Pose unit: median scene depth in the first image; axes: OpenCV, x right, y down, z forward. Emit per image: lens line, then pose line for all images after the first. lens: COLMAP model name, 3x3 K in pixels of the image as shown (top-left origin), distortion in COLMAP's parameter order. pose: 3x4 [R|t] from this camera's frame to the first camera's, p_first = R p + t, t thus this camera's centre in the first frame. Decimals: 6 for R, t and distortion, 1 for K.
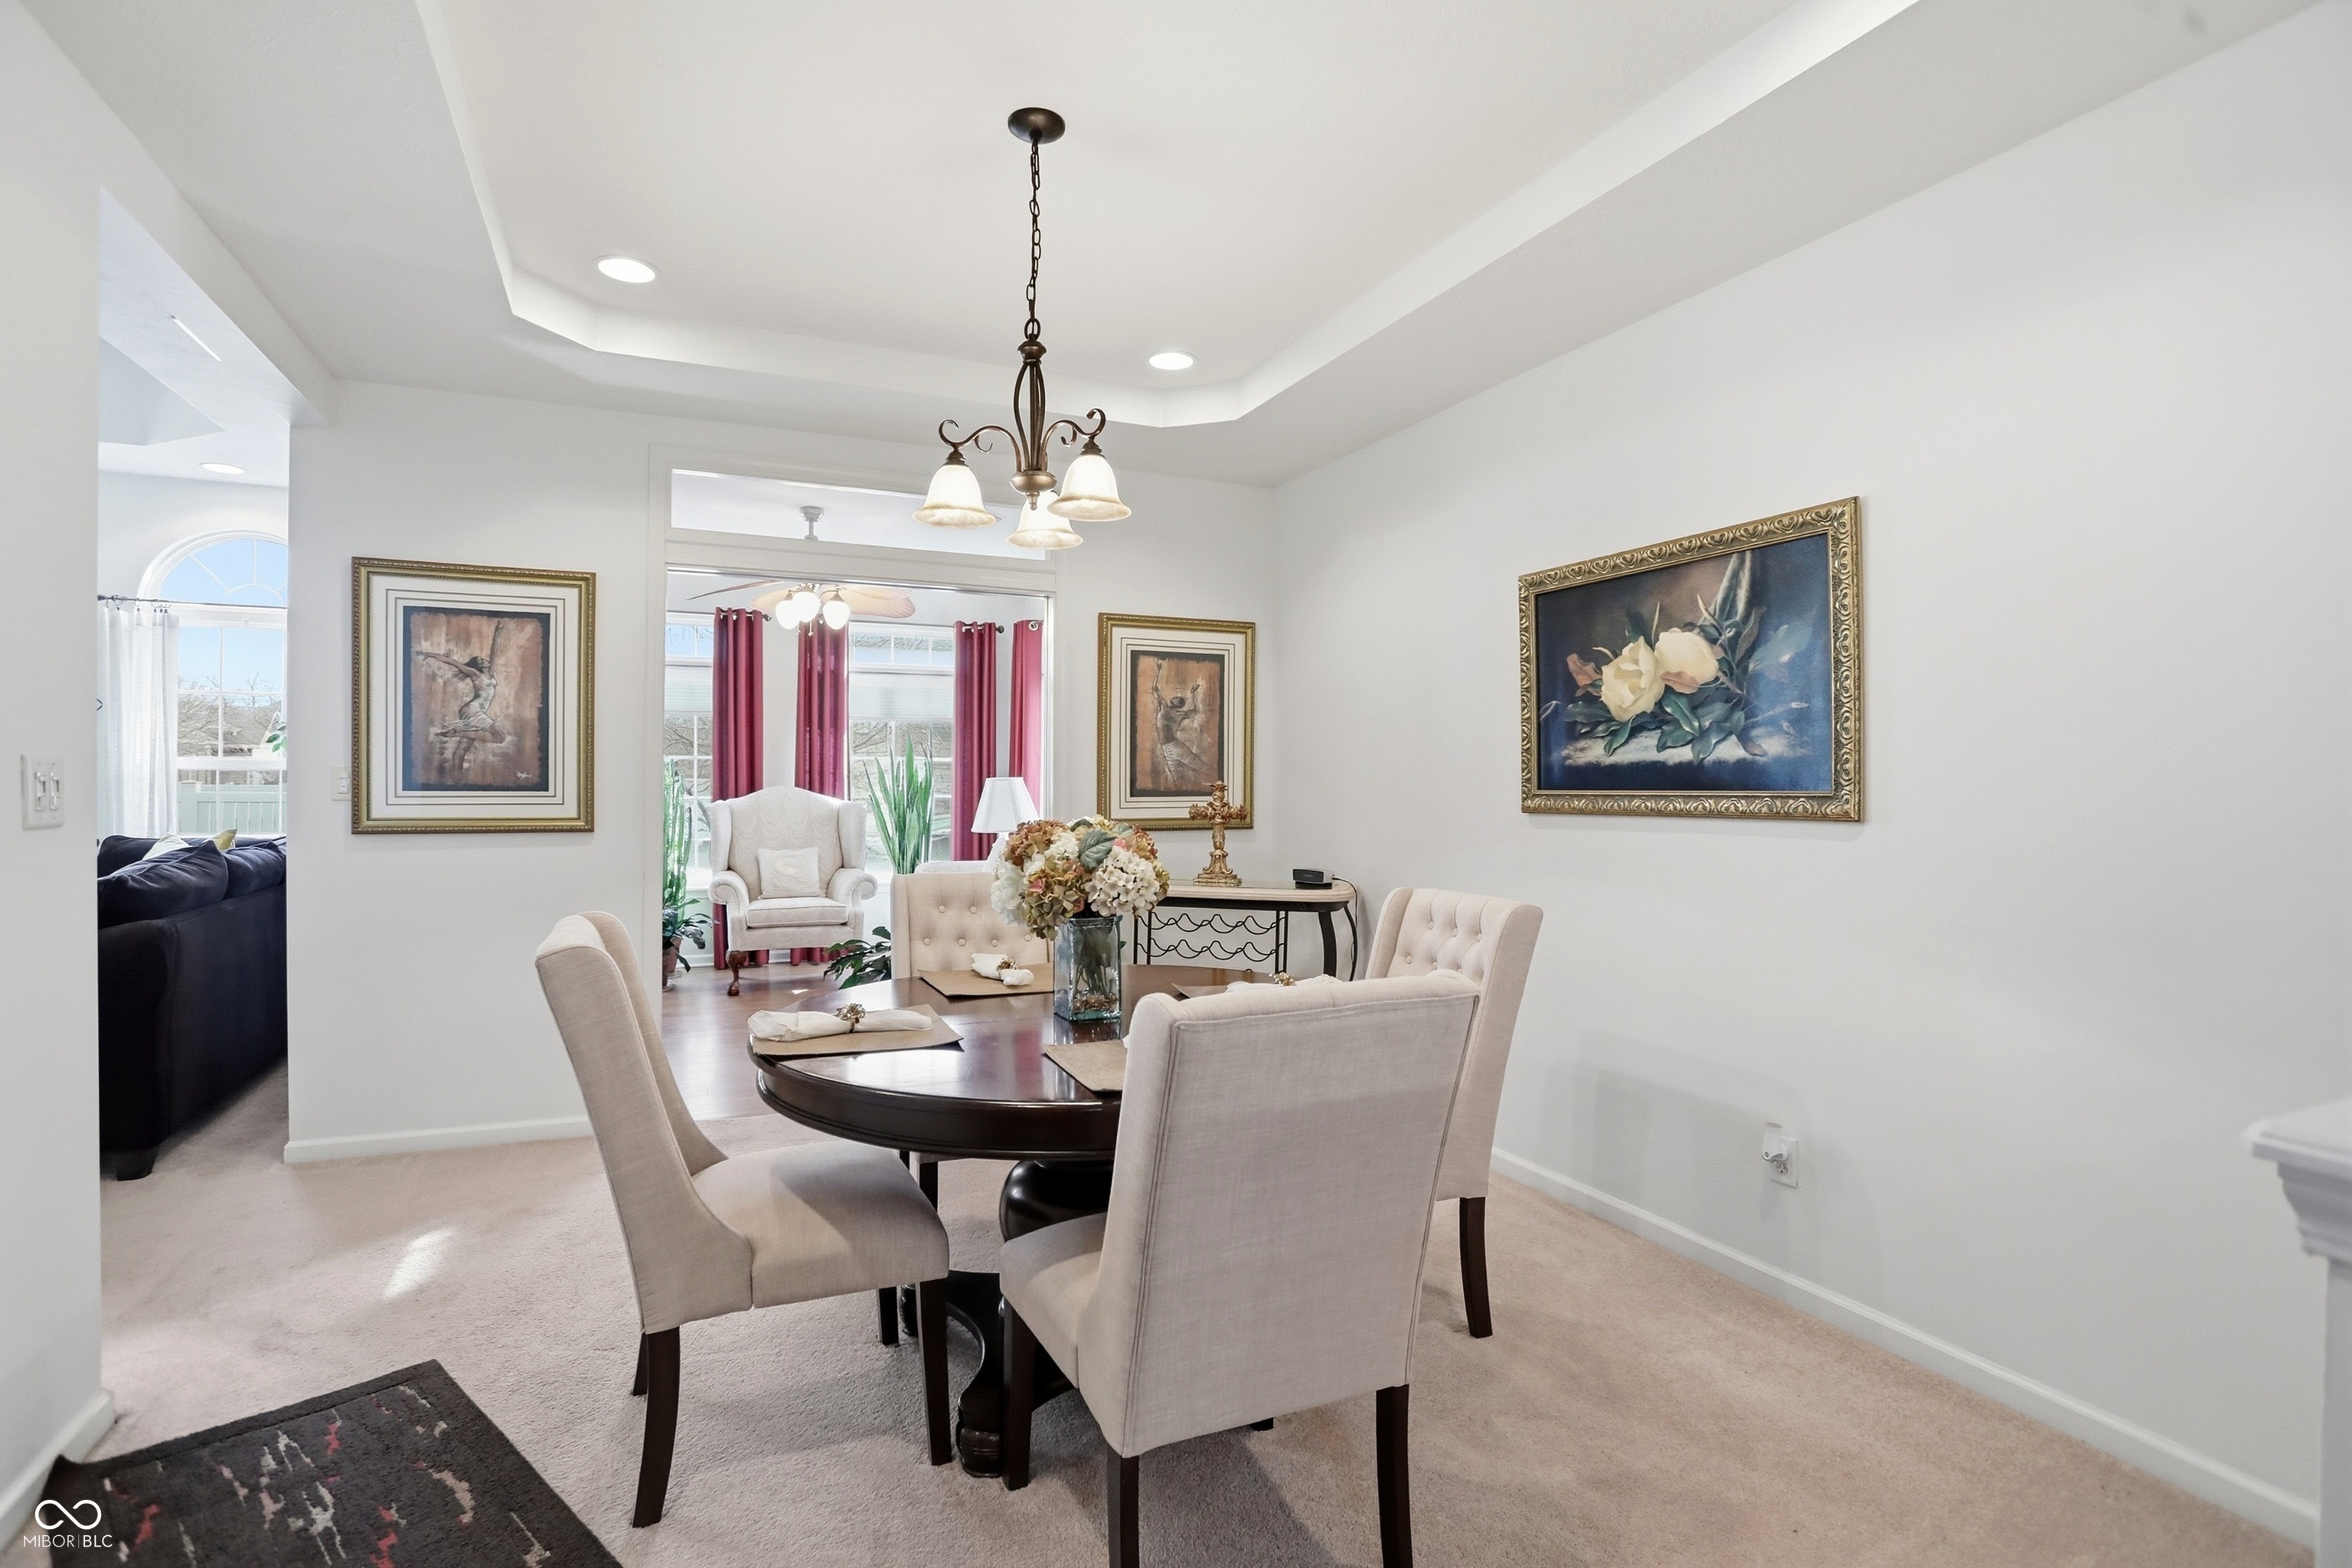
lens RADIAL K [[1157.7, 0, 1141.1], [0, 1157.7, 785.5], [0, 0, 1]] dist [-0.060696, 0.021073]
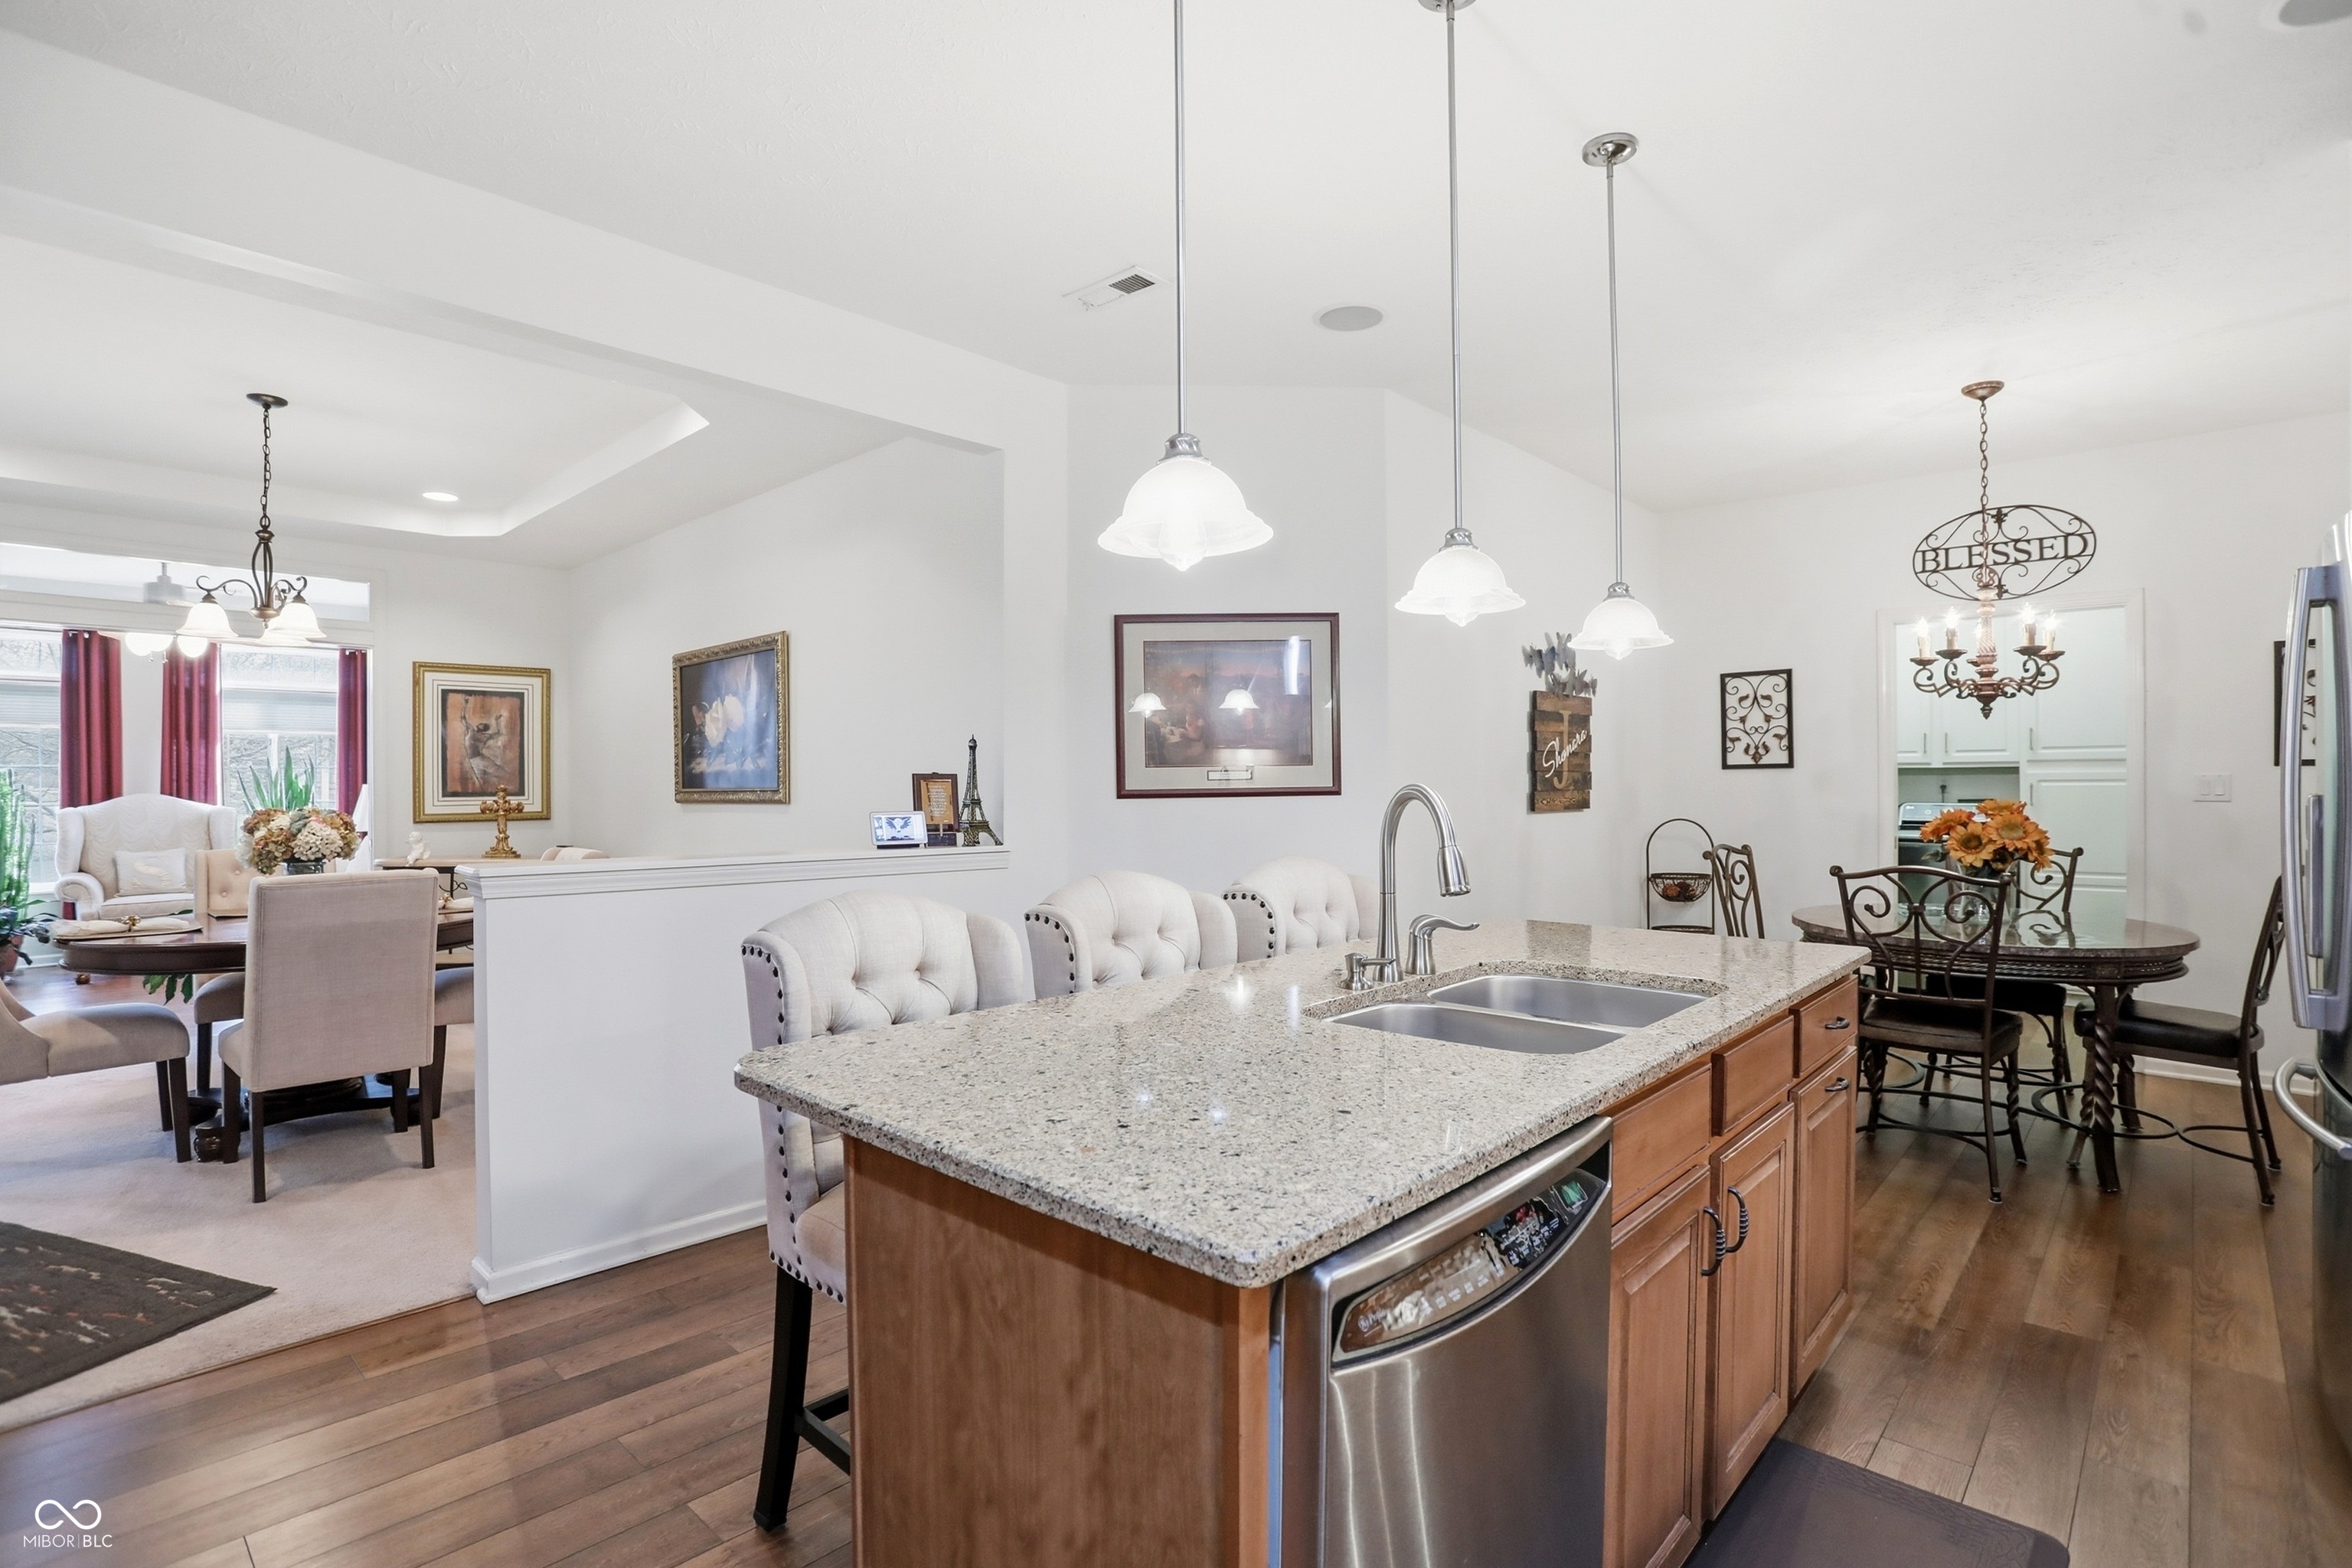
lens RADIAL K [[1157.7, 0, 1190.5], [0, 1157.7, 782.4], [0, 0, 1]] dist [-0.060696, 0.021073]
pose [[0.913083, -0.008810, 0.407679, 0.311302], [0.010582, 0.999942, -0.002091, 0.005487], [-0.407637, 0.006223, 0.913123, -0.701418]]
